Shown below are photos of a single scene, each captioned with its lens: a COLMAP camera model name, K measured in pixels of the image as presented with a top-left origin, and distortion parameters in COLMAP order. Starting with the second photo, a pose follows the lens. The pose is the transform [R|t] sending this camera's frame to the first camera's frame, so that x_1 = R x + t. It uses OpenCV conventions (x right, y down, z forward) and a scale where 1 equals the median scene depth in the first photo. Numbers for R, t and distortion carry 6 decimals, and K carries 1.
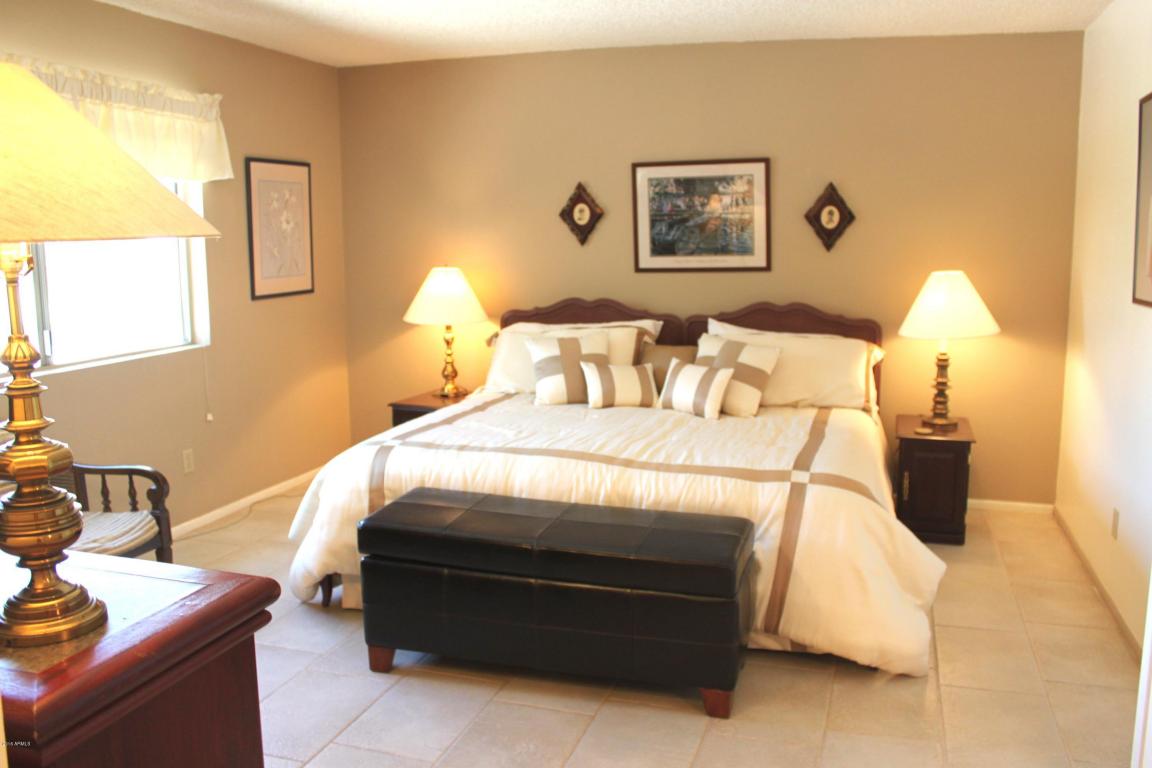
lens RADIAL K [[972.6, 0, 576.5], [0, 972.6, 378.9], [0, 0, 1]] dist [-0.130353, 0.105578]
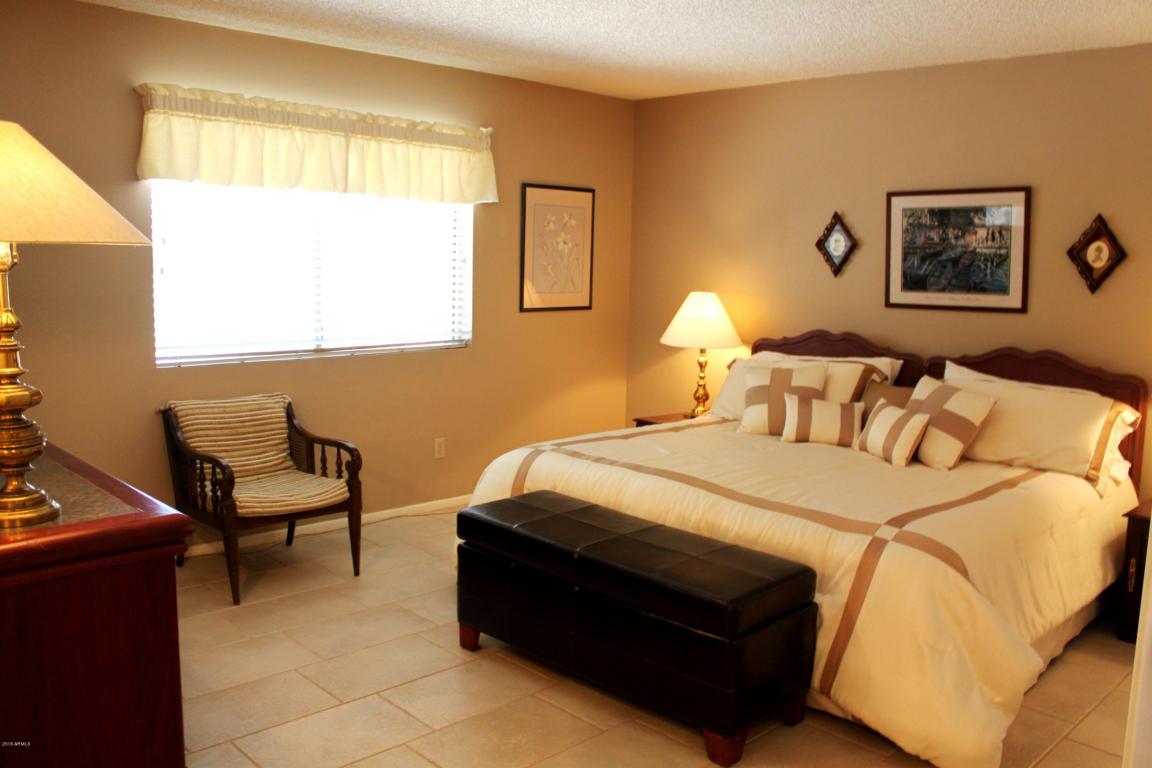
lens RADIAL K [[972.6, 0, 560.2], [0, 972.6, 357.1], [0, 0, 1]] dist [-0.130353, 0.105578]
pose [[0.883601, 0.076274, -0.461986, 0.249440], [-0.099714, 0.994663, -0.026497, -0.005581], [0.457499, 0.069479, 0.886491, 0.034645]]
